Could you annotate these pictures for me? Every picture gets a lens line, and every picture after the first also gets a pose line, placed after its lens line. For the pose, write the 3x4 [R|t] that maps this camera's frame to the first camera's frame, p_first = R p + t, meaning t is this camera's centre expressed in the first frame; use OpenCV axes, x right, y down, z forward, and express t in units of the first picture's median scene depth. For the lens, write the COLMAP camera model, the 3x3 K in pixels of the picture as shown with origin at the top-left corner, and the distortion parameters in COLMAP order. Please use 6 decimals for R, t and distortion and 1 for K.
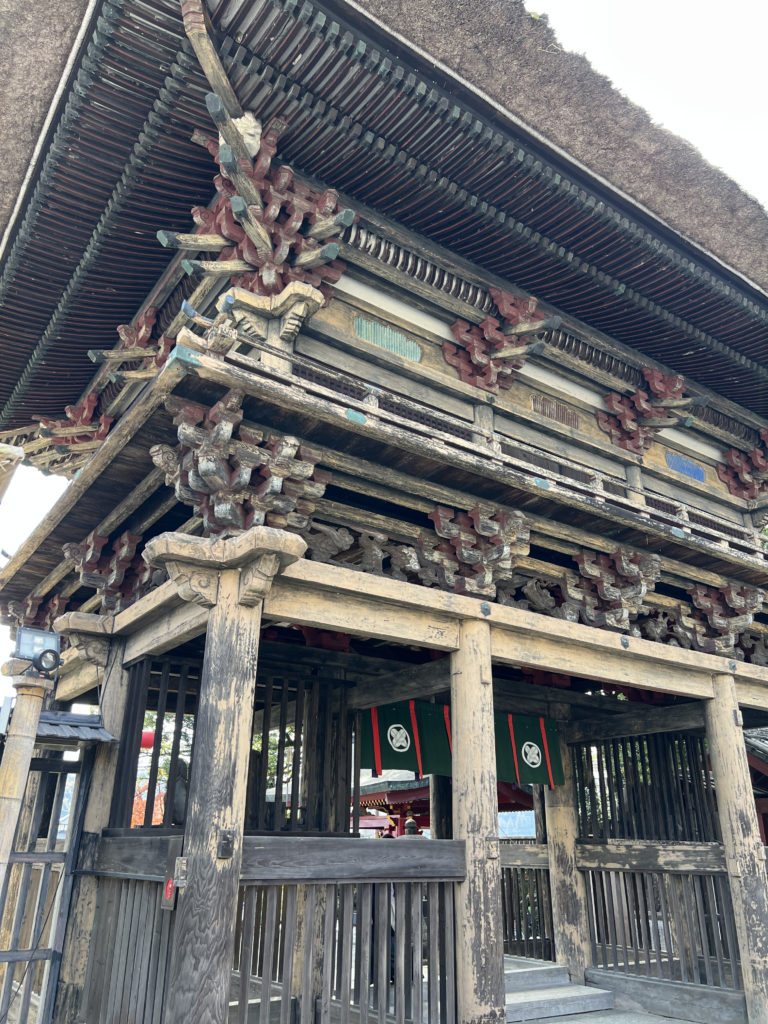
lens RADIAL K [[779.2, 0, 384.4], [0, 779.2, 529.4], [0, 0, 1]] dist [0.057735, -0.013149]
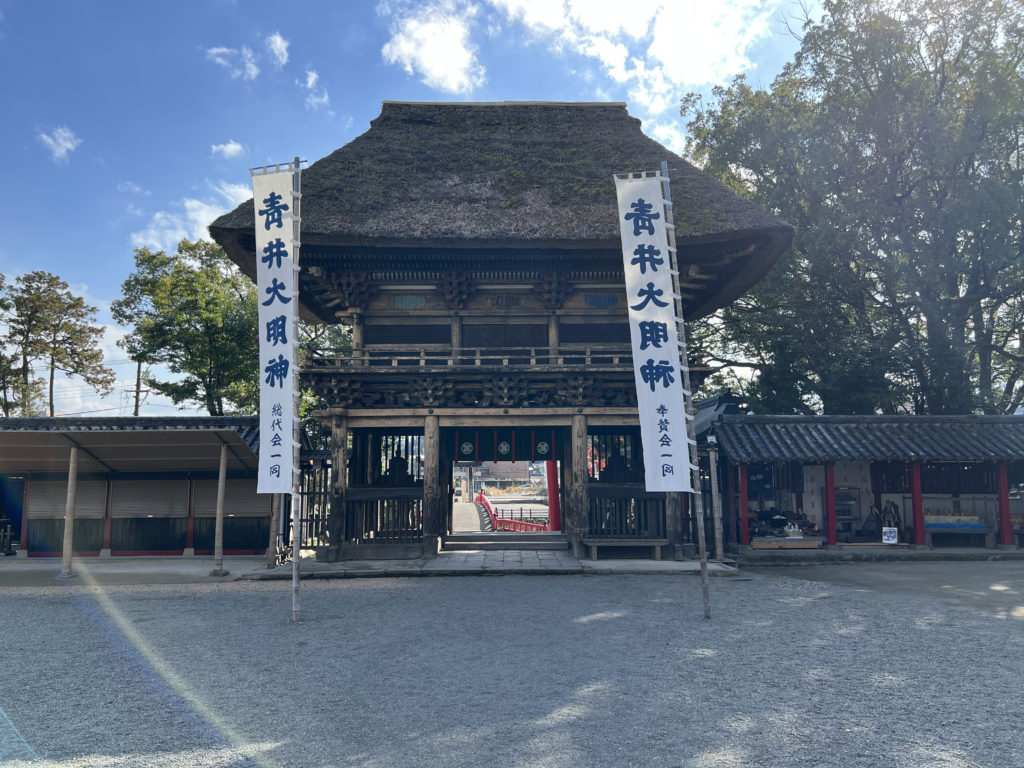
lens RADIAL K [[779.2, 0, 516.7], [0, 779.2, 379.2], [0, 0, 1]] dist [0.057735, -0.013149]
pose [[0.821450, -0.081671, -0.564401, 1.967335], [0.225377, 0.955617, 0.189741, -0.469851], [0.523855, -0.283066, 0.803399, -1.060041]]
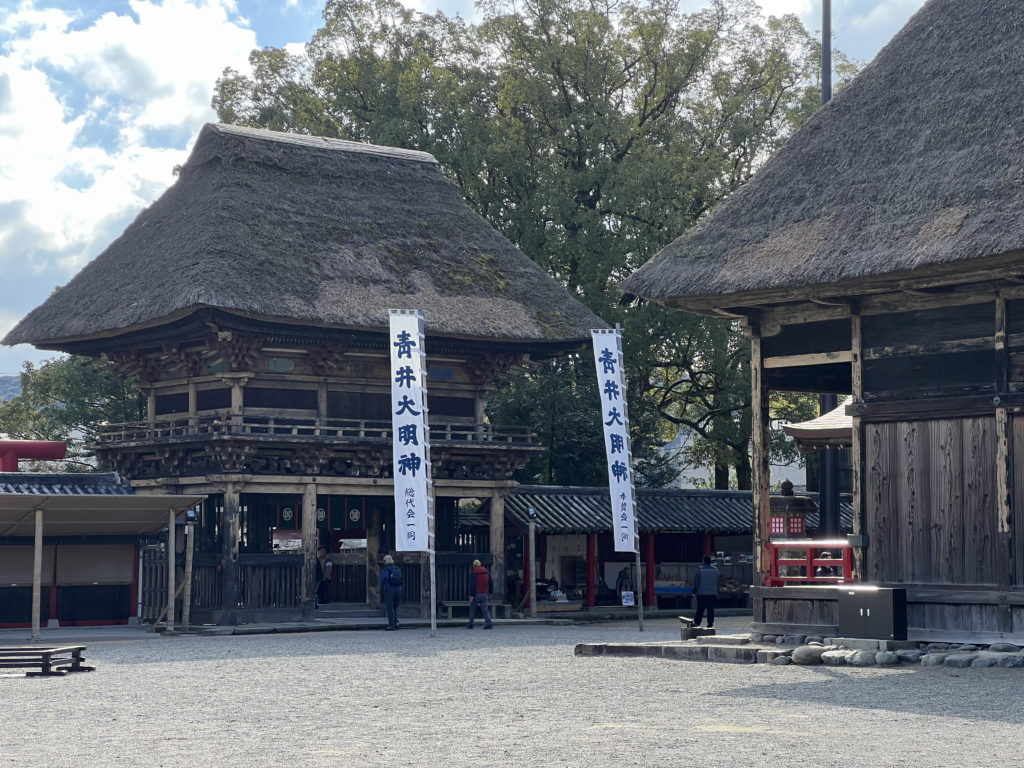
lens RADIAL K [[2285.3, 0, 512.5], [0, 2285.3, 386.2], [0, 0, 1]] dist [0.209110, 0.000000]
pose [[0.998783, -0.006650, 0.048861, 0.445469], [-0.008659, 0.951816, 0.306548, -2.788302], [-0.048545, -0.306598, 0.950600, -6.877657]]
